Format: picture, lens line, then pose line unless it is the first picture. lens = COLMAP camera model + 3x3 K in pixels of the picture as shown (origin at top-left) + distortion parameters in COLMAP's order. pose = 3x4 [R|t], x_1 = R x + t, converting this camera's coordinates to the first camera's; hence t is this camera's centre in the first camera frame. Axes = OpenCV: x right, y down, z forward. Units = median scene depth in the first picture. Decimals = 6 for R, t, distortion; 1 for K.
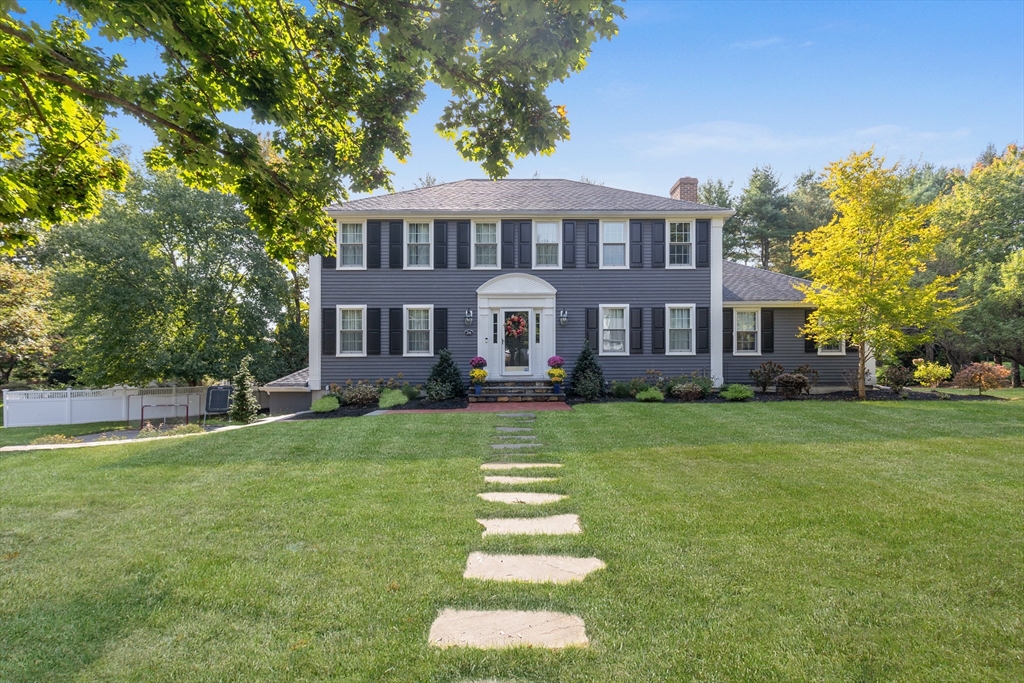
lens RADIAL K [[517.2, 0, 512.0], [0, 517.2, 342.0], [0, 0, 1]] dist [-0.001163, -0.000061]
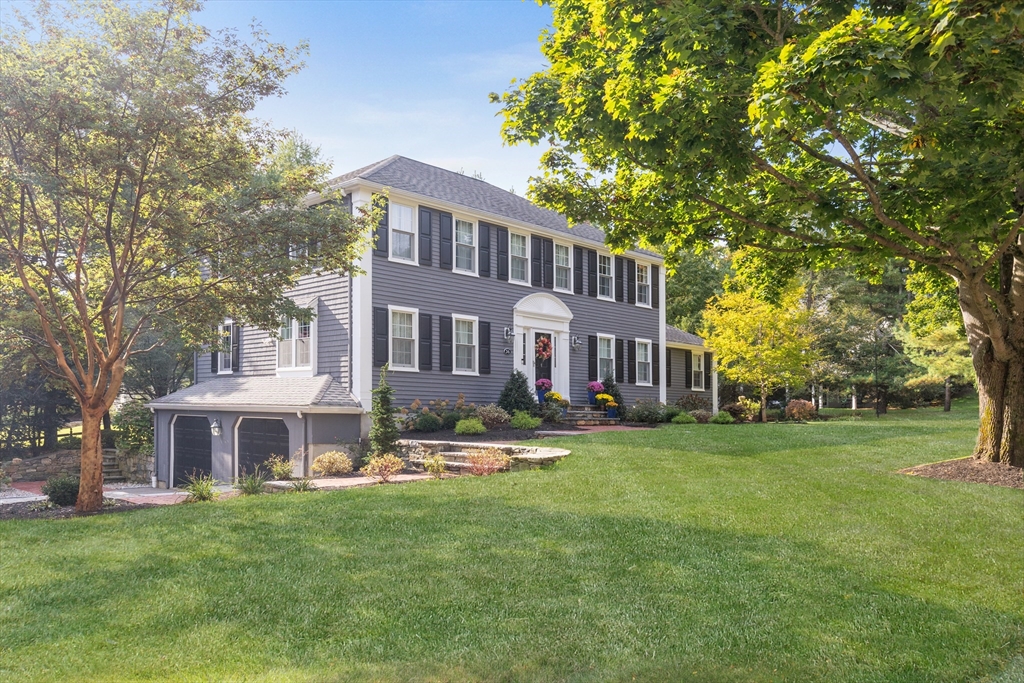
lens RADIAL K [[797.5, 0, 512.4], [0, 797.5, 341.3], [0, 0, 1]] dist [-0.004022, -0.000105]
pose [[0.710022, 0.079633, 0.699663, -1.062522], [-0.083730, 0.996084, -0.028400, 0.003331], [-0.699184, -0.038418, 0.713909, -0.018356]]
